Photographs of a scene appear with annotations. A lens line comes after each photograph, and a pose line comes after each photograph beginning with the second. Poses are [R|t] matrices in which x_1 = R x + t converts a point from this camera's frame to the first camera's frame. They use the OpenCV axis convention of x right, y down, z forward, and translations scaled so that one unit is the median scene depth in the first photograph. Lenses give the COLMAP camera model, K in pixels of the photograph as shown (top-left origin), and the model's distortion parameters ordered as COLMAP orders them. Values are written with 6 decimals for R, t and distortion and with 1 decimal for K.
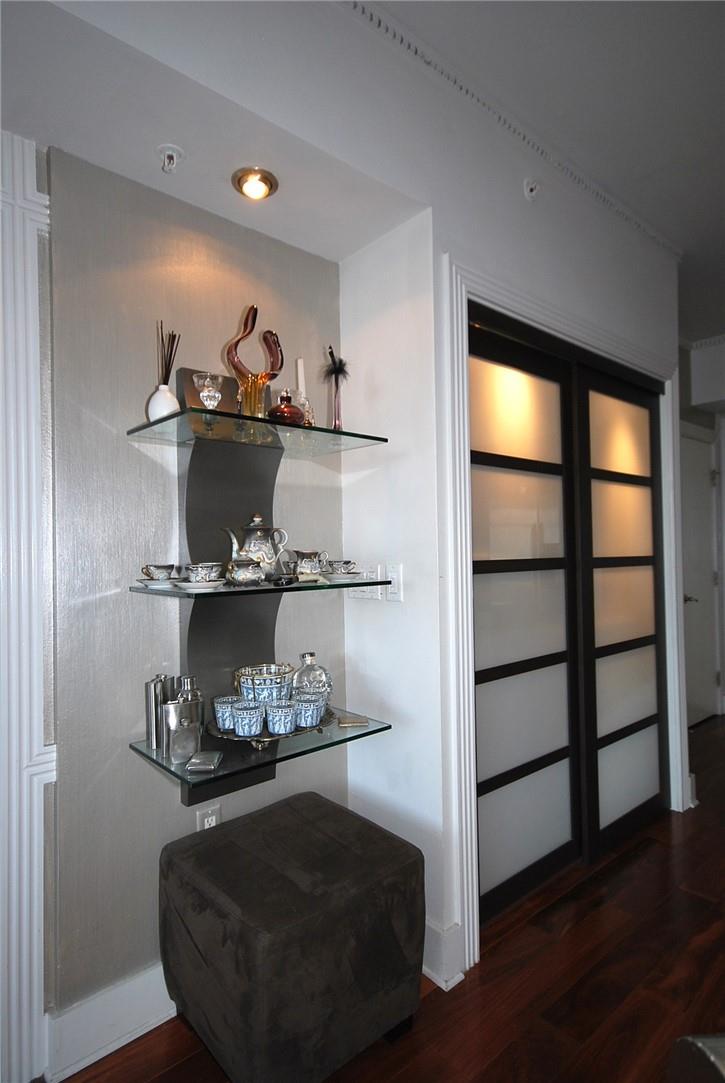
lens RADIAL K [[589.6, 0, 367.5], [0, 589.6, 545.3], [0, 0, 1]] dist [0.012996, 0.003509]
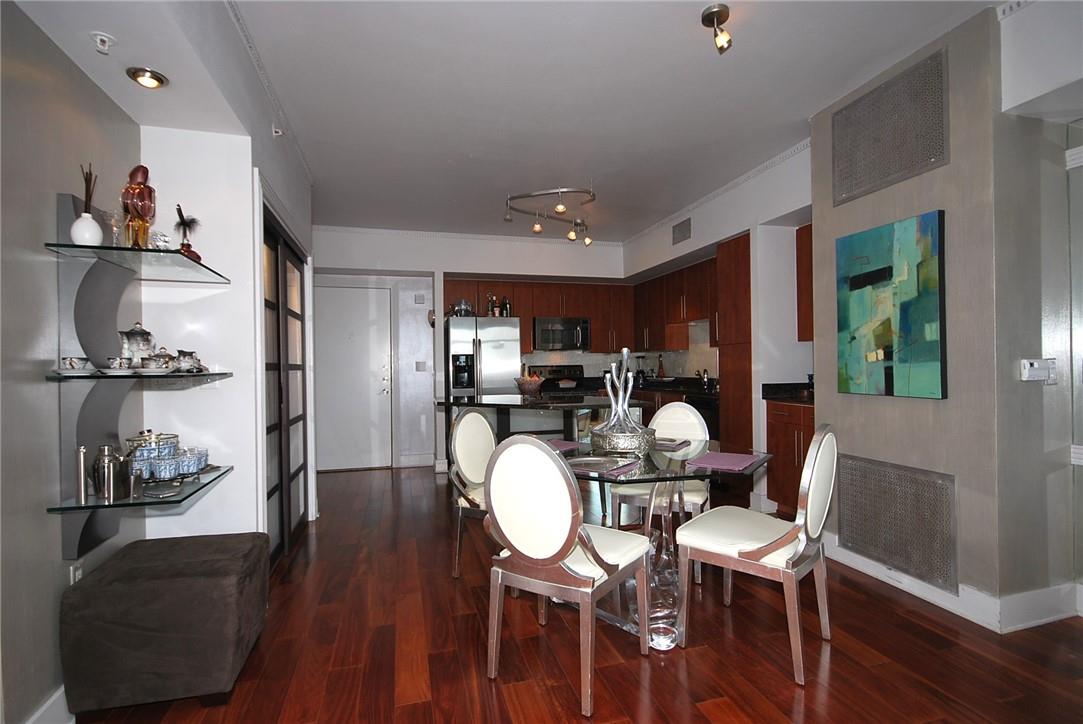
lens RADIAL K [[515.1, 0, 543.2], [0, 515.1, 367.5], [0, 0, 1]] dist [0.004887, 0.000171]
pose [[0.425579, 0.006594, 0.904897, -0.854429], [-0.006028, 0.999972, -0.004452, 0.048703], [-0.904901, -0.003560, 0.425607, -0.310505]]
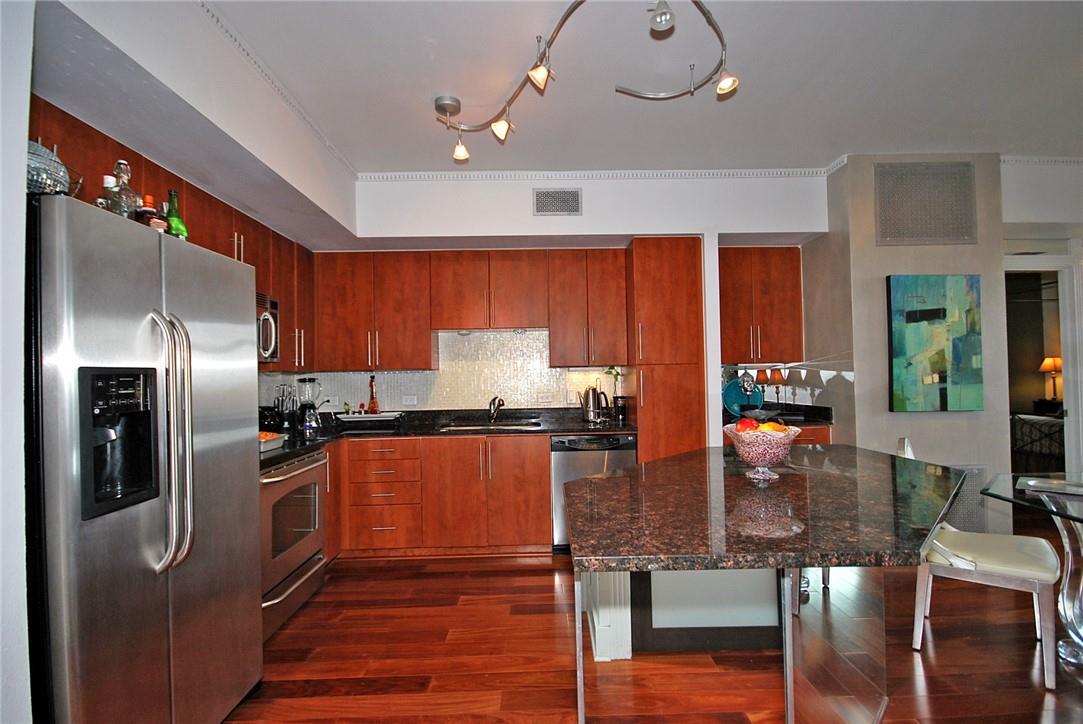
lens RADIAL K [[496.3, 0, 543.3], [0, 496.3, 366.5], [0, 0, 1]] dist [0.002499, -0.002827]
pose [[-0.767485, 0.043861, 0.639564, 1.029150], [0.022051, 0.998873, -0.042041, -0.004334], [-0.640687, -0.018162, -0.767587, 1.898031]]
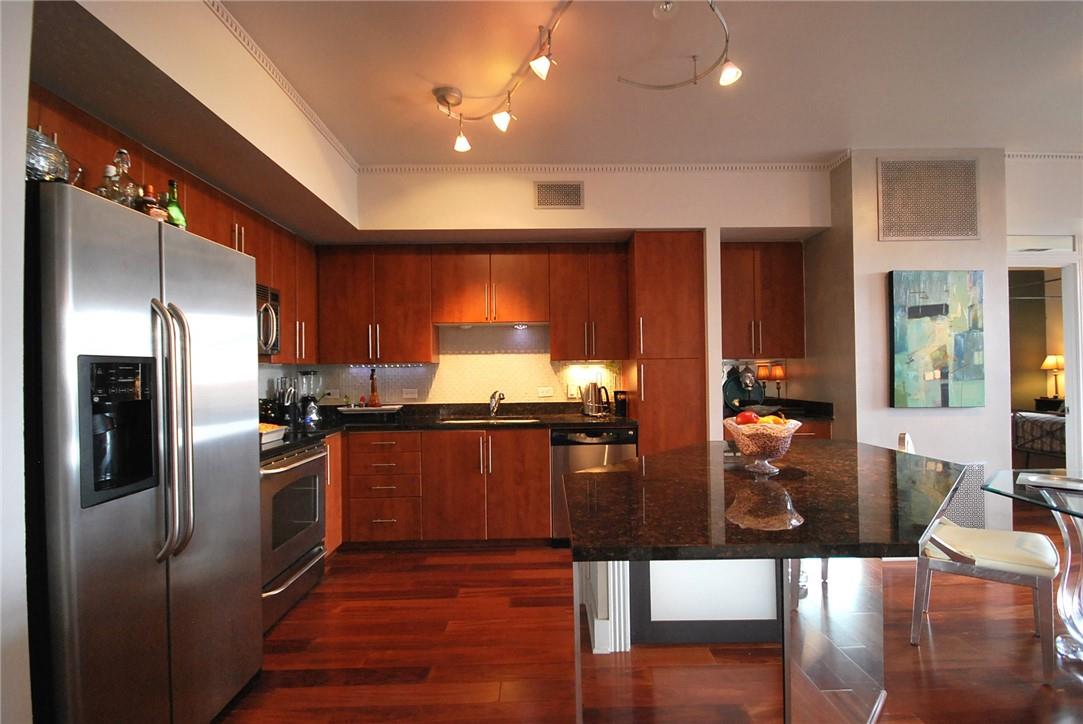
lens RADIAL K [[496.3, 0, 543.7], [0, 496.3, 366.7], [0, 0, 1]] dist [0.002499, -0.002827]
pose [[-0.766562, 0.034460, 0.641245, 1.028946], [0.016278, 0.999281, -0.034241, 0.005600], [-0.641964, -0.015810, -0.766572, 1.894355]]
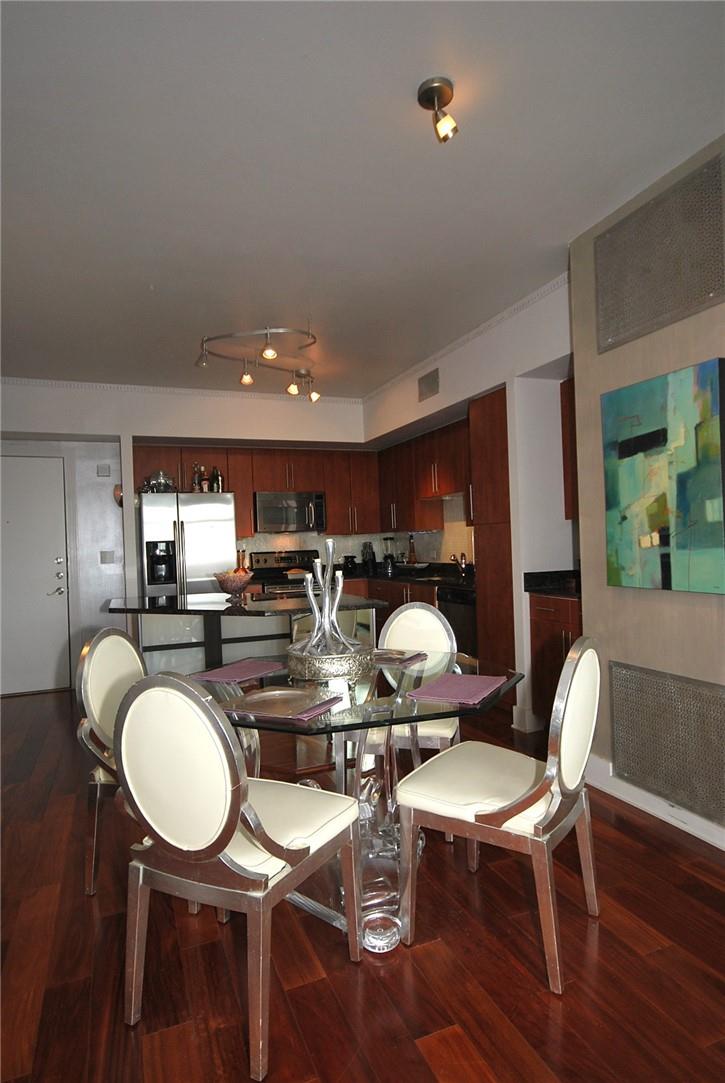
lens RADIAL K [[608.2, 0, 354.9], [0, 608.2, 547.6], [0, 0, 1]] dist [0.010814, 0.002794]
pose [[0.330044, -0.001905, 0.943964, -0.630498], [0.016042, 0.999865, -0.003591, 0.009456], [-0.943829, 0.016329, 0.330029, -0.372129]]
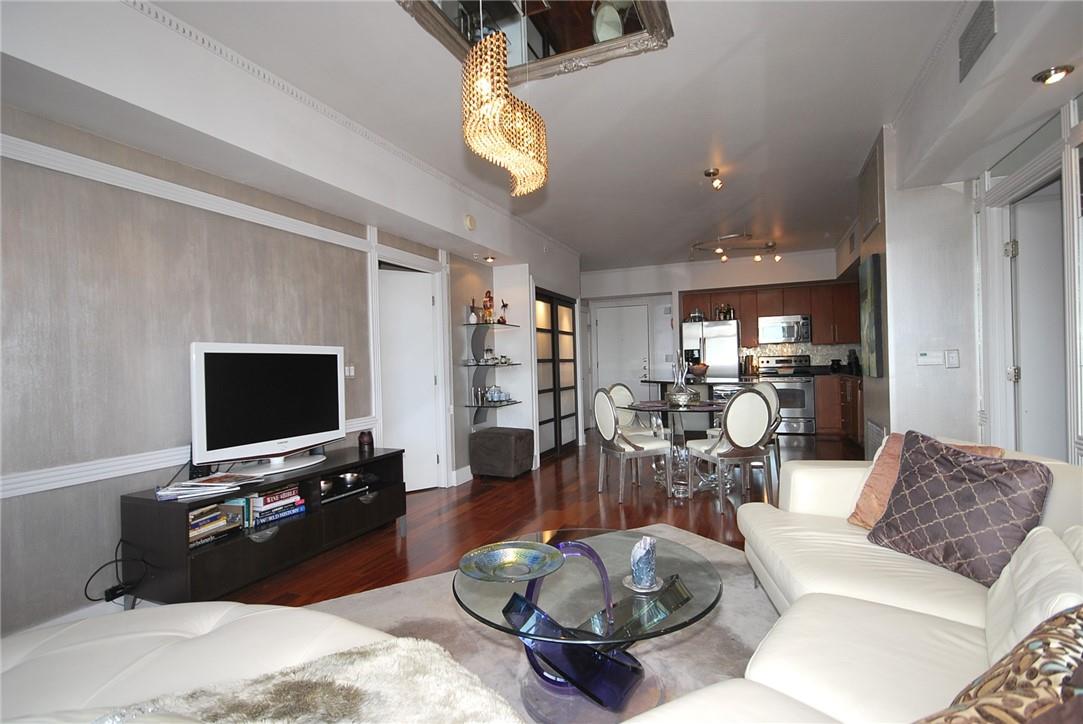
lens RADIAL K [[515.1, 0, 548.1], [0, 515.1, 364.2], [0, 0, 1]] dist [0.004887, 0.000171]
pose [[0.891258, -0.008932, 0.453409, -1.339064], [0.006150, 0.999952, 0.007609, 0.041136], [-0.453456, -0.003993, 0.891270, -2.070303]]
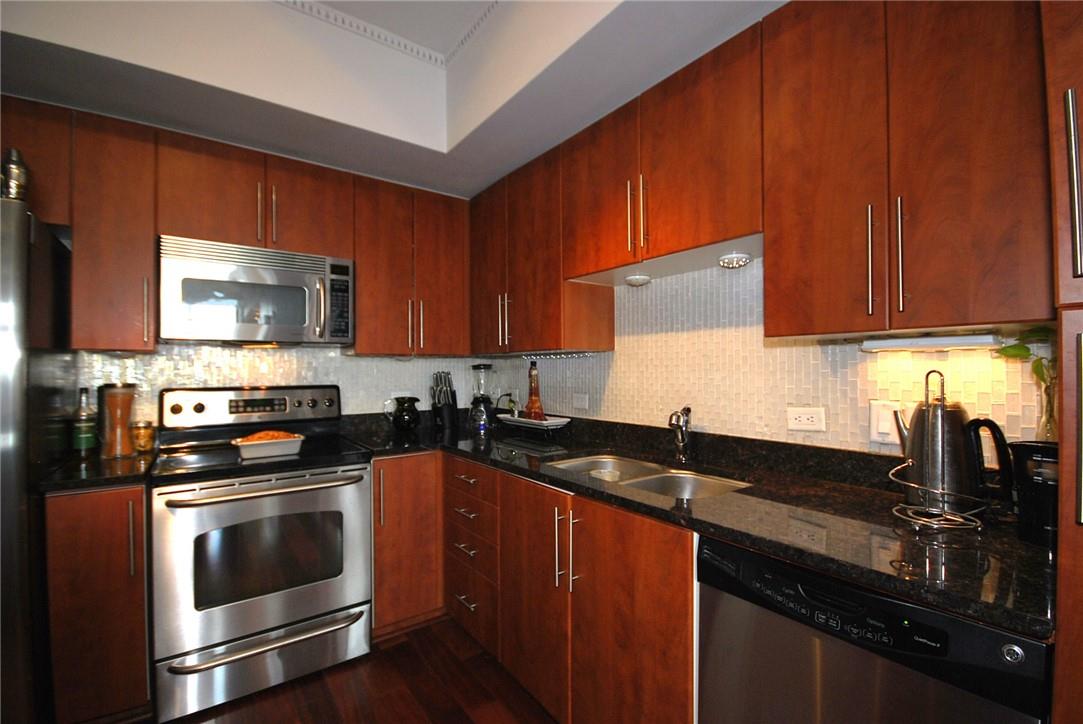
lens RADIAL K [[481.3, 0, 548.2], [0, 481.3, 364.8], [0, 0, 1]] dist [0.001286, -0.005925]
pose [[0.076390, 0.025419, 0.996754, 1.636389], [-0.012471, 0.999621, -0.024536, -0.029082], [-0.997000, -0.010556, 0.076678, 0.411192]]
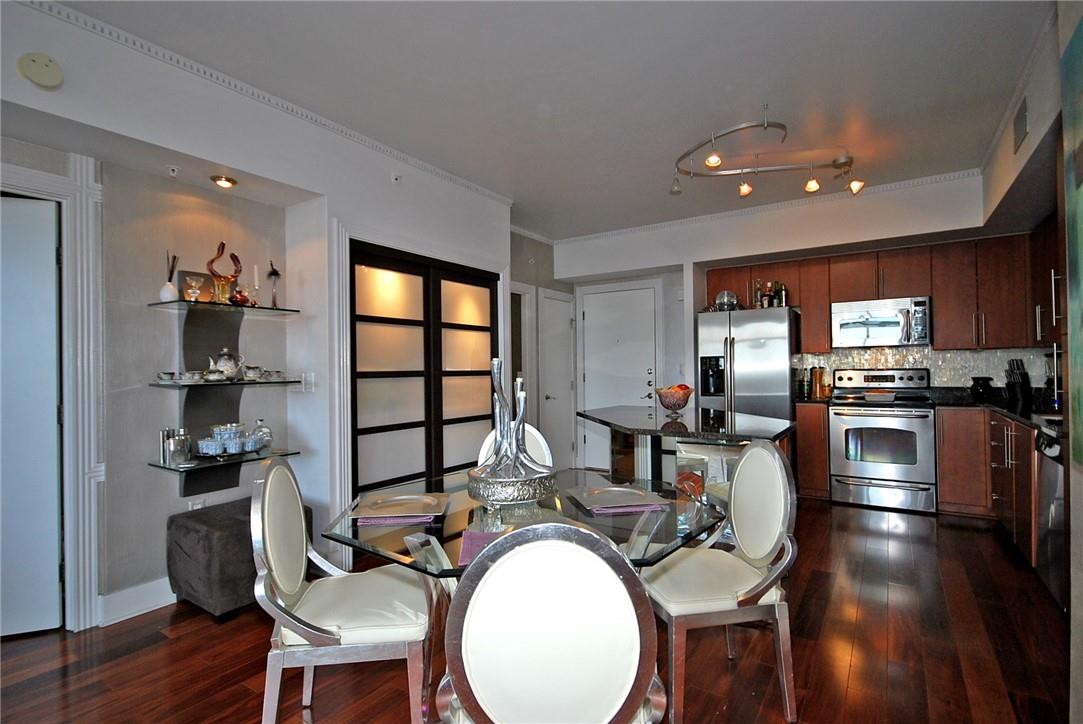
lens RADIAL K [[515.1, 0, 550.0], [0, 515.1, 365.8], [0, 0, 1]] dist [0.004887, 0.000171]
pose [[0.962337, 0.005465, 0.271806, 0.386800], [-0.006268, 0.999978, 0.002086, -0.000475], [-0.271789, -0.003711, 0.962350, -0.946331]]
